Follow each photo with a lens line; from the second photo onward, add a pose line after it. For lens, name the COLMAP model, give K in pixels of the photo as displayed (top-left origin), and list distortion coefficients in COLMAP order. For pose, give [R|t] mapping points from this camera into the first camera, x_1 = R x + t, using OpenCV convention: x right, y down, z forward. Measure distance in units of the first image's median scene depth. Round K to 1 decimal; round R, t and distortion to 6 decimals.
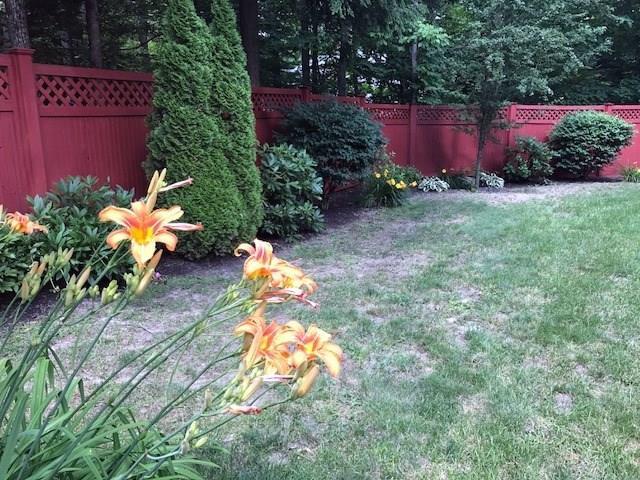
lens RADIAL K [[537.3, 0, 320.0], [0, 537.3, 240.0], [0, 0, 1]] dist [0.031468, -0.005059]
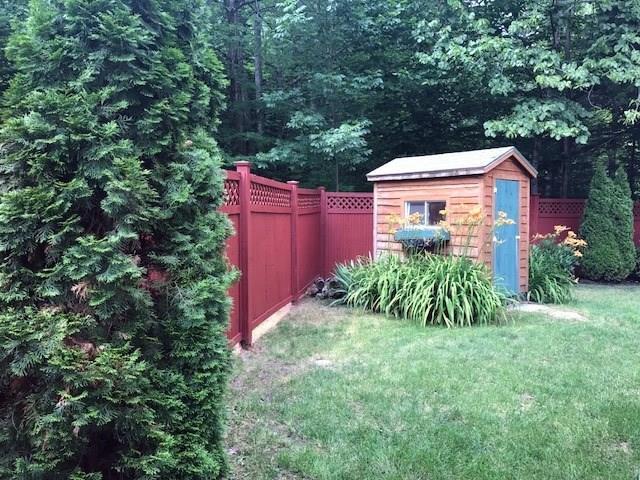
lens RADIAL K [[537.3, 0, 320.0], [0, 537.3, 240.0], [0, 0, 1]] dist [0.031468, -0.005059]
pose [[0.682822, 0.053315, -0.728637, 0.506093], [-0.185267, 0.977370, -0.102103, 0.256042], [0.706704, 0.204710, 0.677247, -1.116553]]
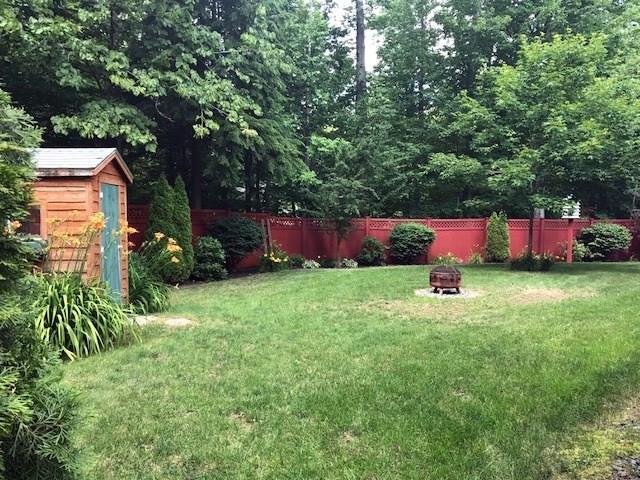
lens RADIAL K [[532.7, 0, 320.0], [0, 532.7, 240.0], [0, 0, 1]] dist [0.061302, 0.003769]
pose [[0.998678, 0.004834, 0.051176, 0.270075], [0.005193, 0.980989, -0.193995, 0.249755], [-0.051141, 0.194004, 0.979667, -1.104251]]
